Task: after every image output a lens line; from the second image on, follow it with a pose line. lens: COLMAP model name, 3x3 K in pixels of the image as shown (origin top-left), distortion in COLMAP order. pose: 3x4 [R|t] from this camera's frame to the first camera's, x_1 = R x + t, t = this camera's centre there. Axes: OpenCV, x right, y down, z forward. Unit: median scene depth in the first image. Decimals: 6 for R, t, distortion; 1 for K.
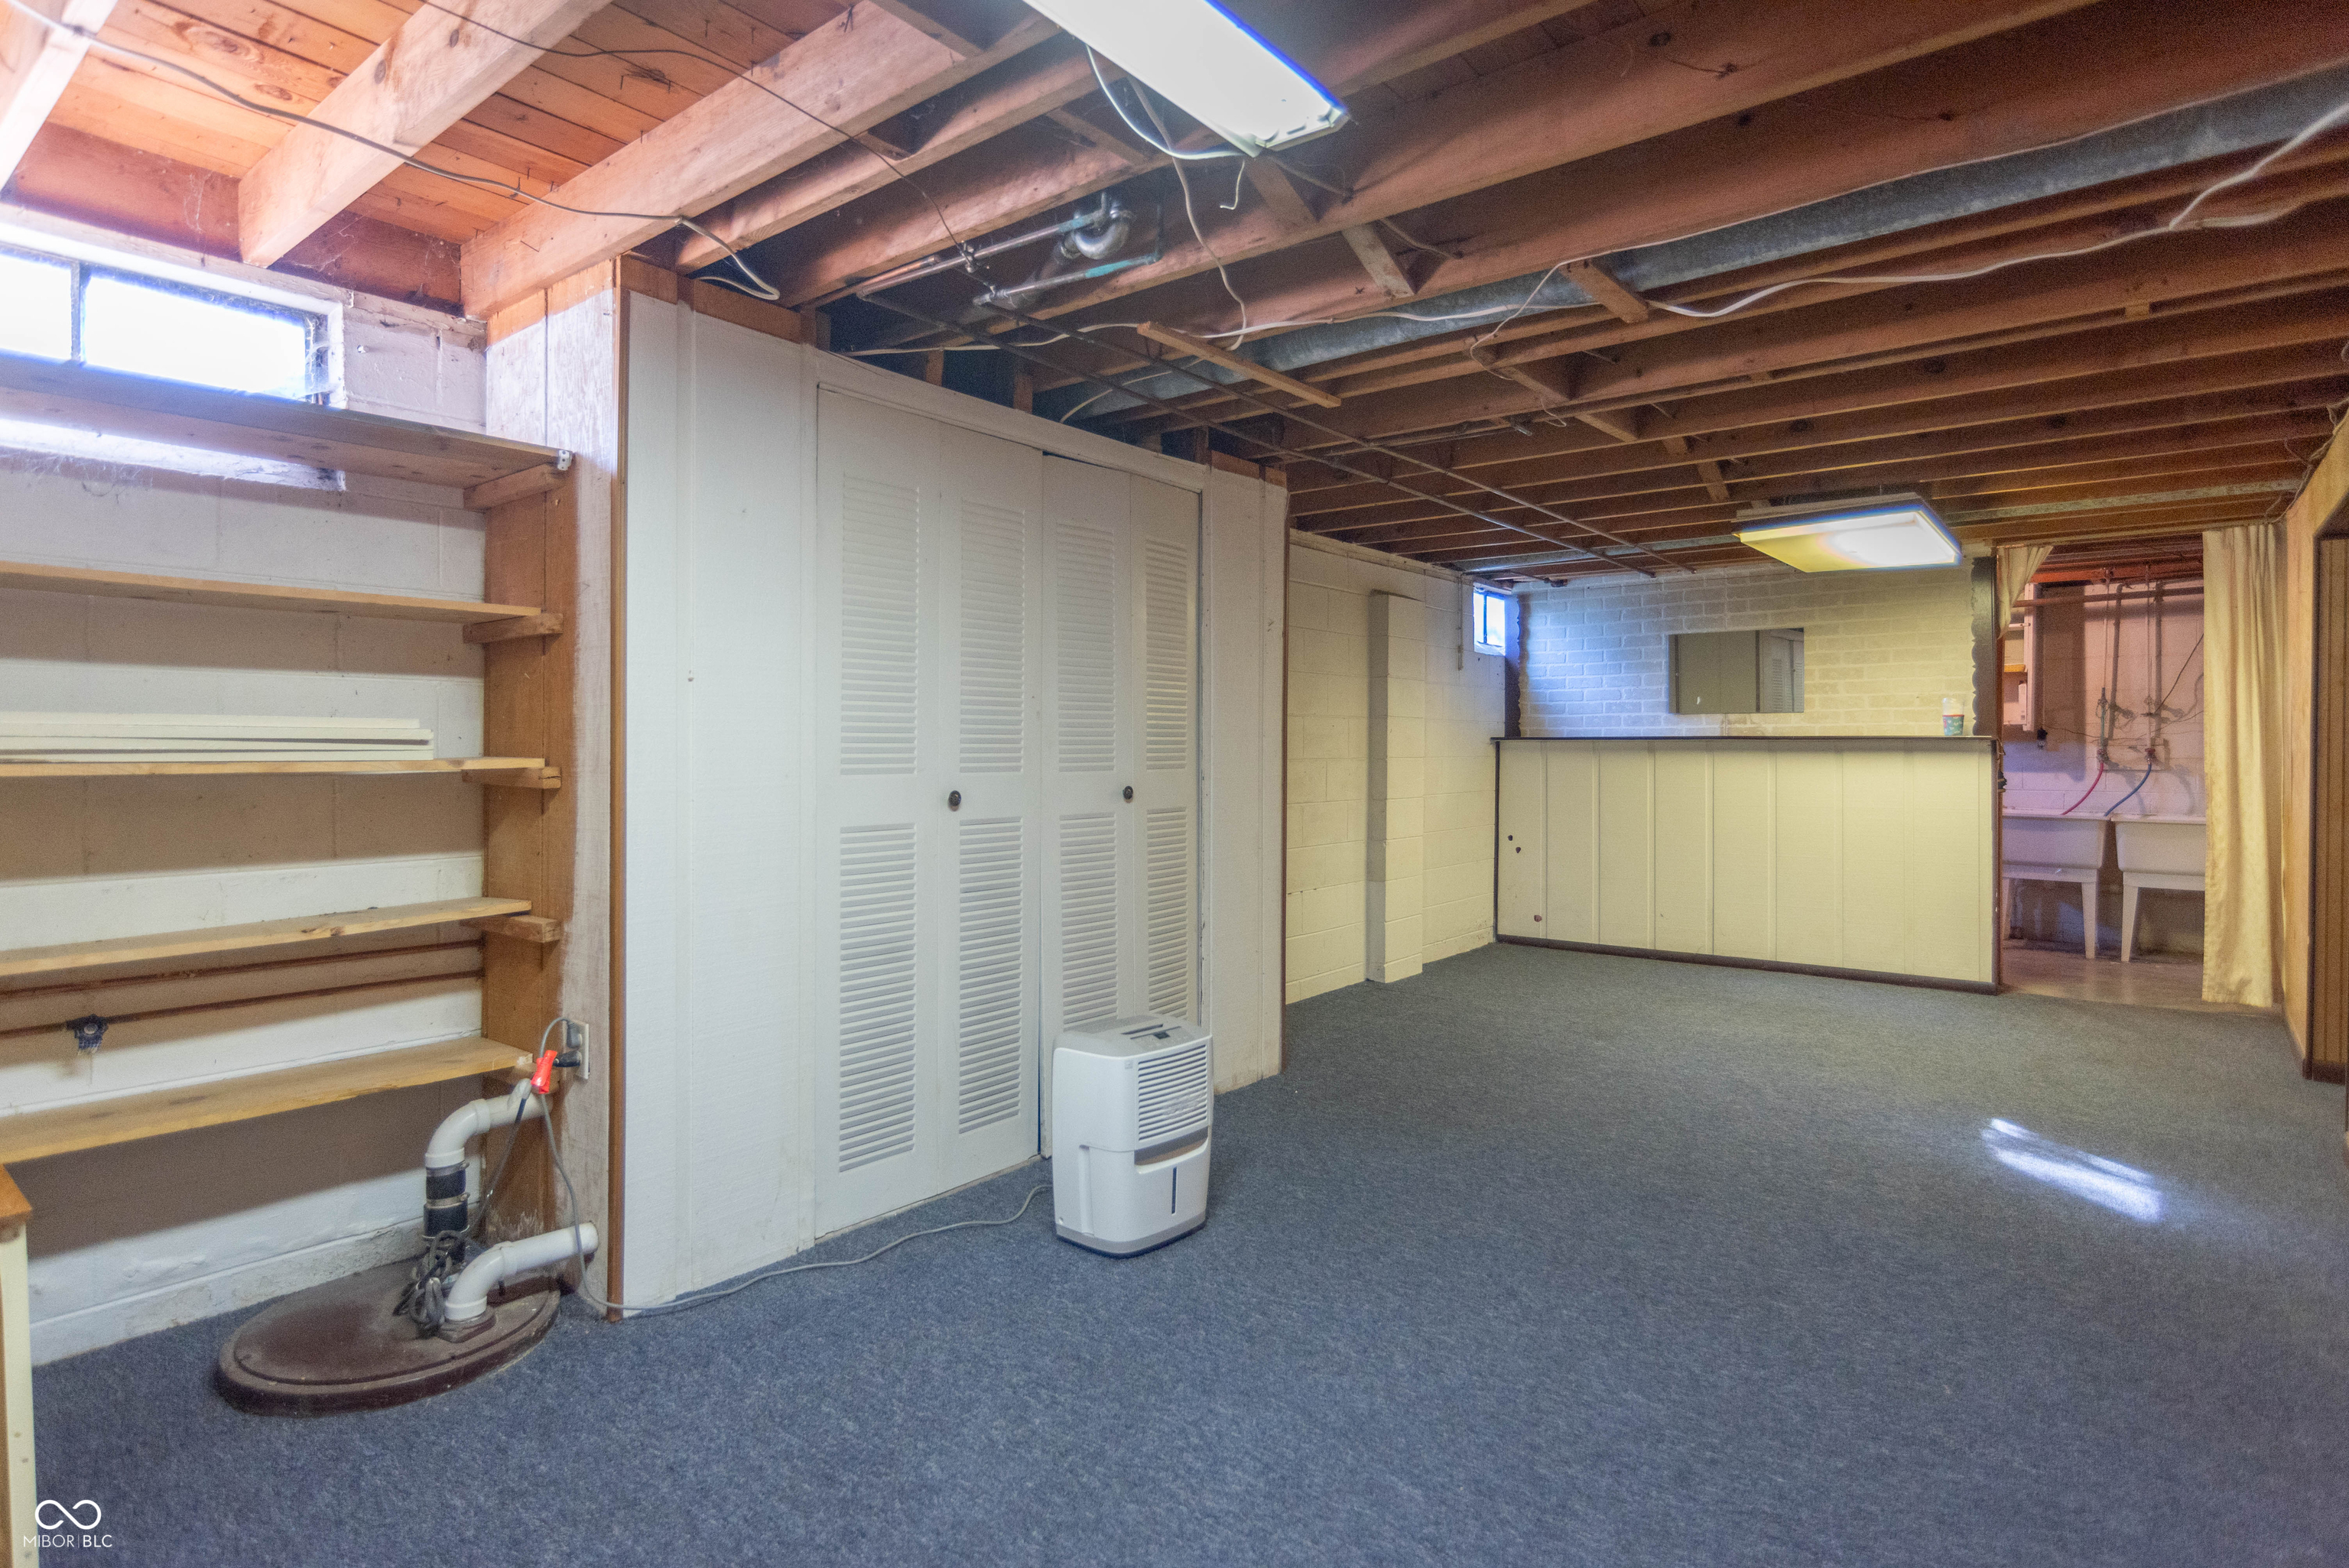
lens RADIAL K [[1195.4, 0, 1174.5], [0, 1195.4, 773.2], [0, 0, 1]] dist [-0.005363, 0.002147]
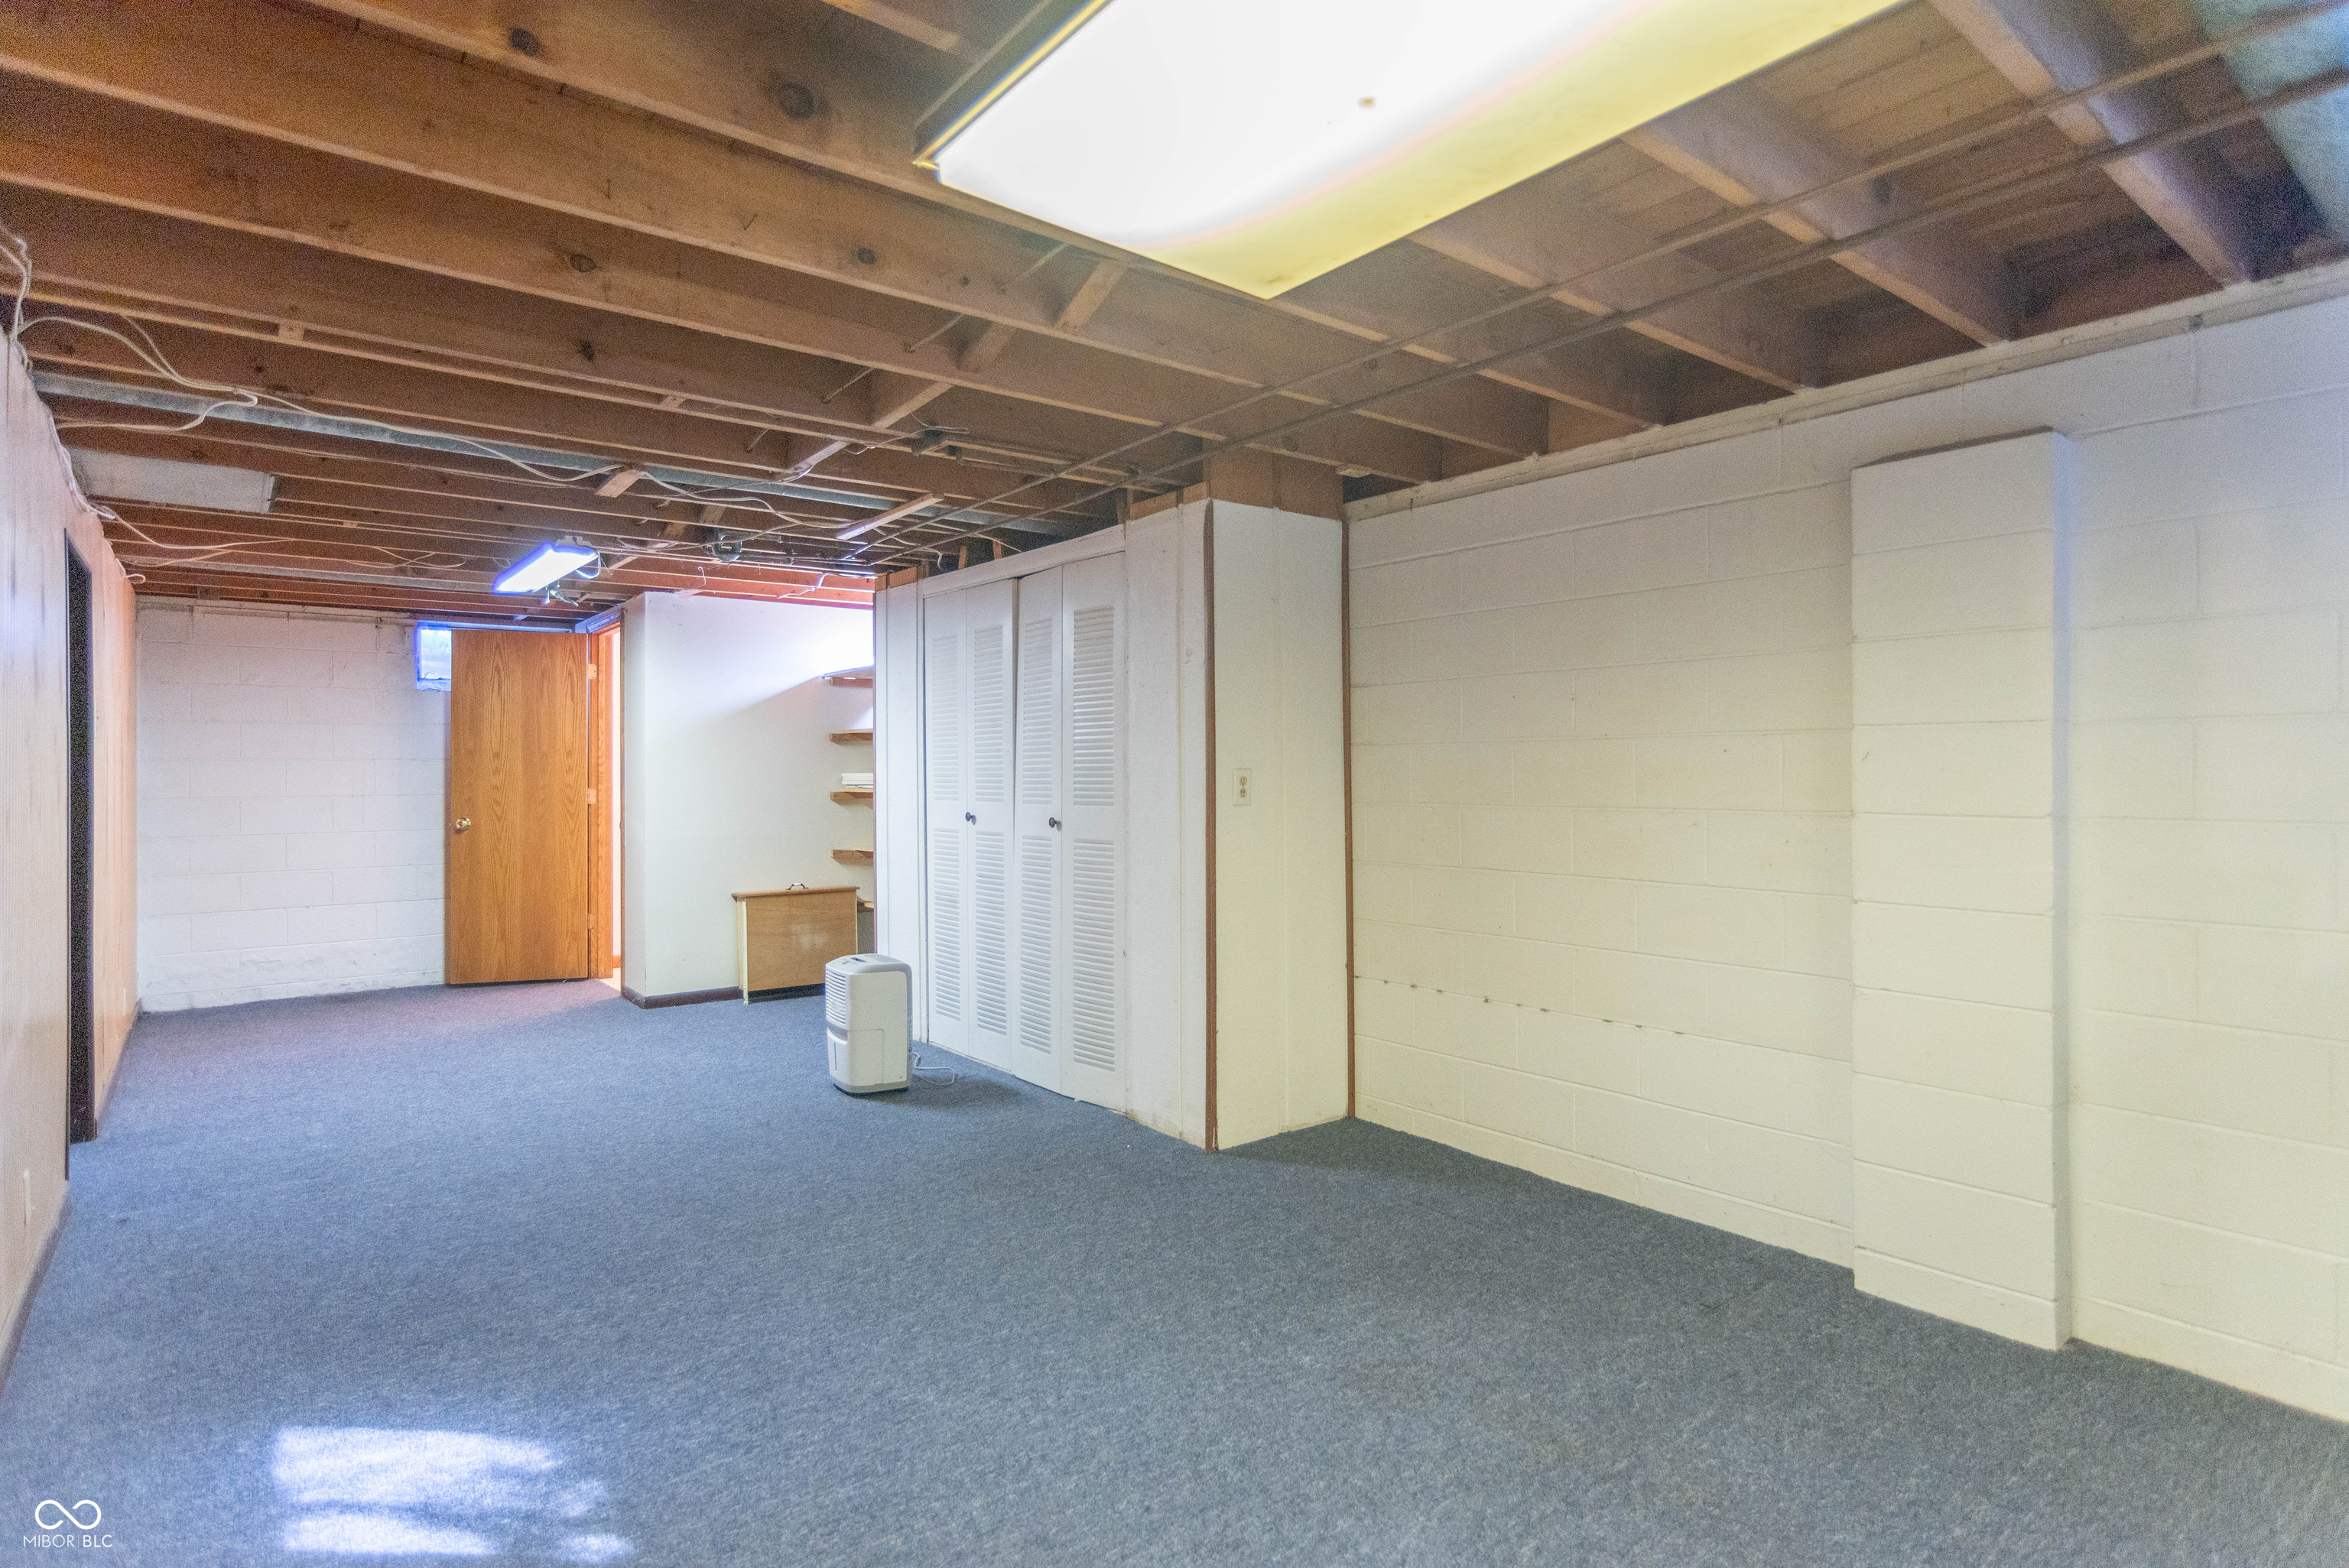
lens RADIAL K [[1195.4, 0, 1174.5], [0, 1195.4, 773.2], [0, 0, 1]] dist [-0.005363, 0.002147]
pose [[-0.219014, 0.001432, -0.975721, 1.312400], [-0.006222, 0.999977, 0.002864, -0.044354], [0.975702, 0.006698, -0.218999, 1.574999]]
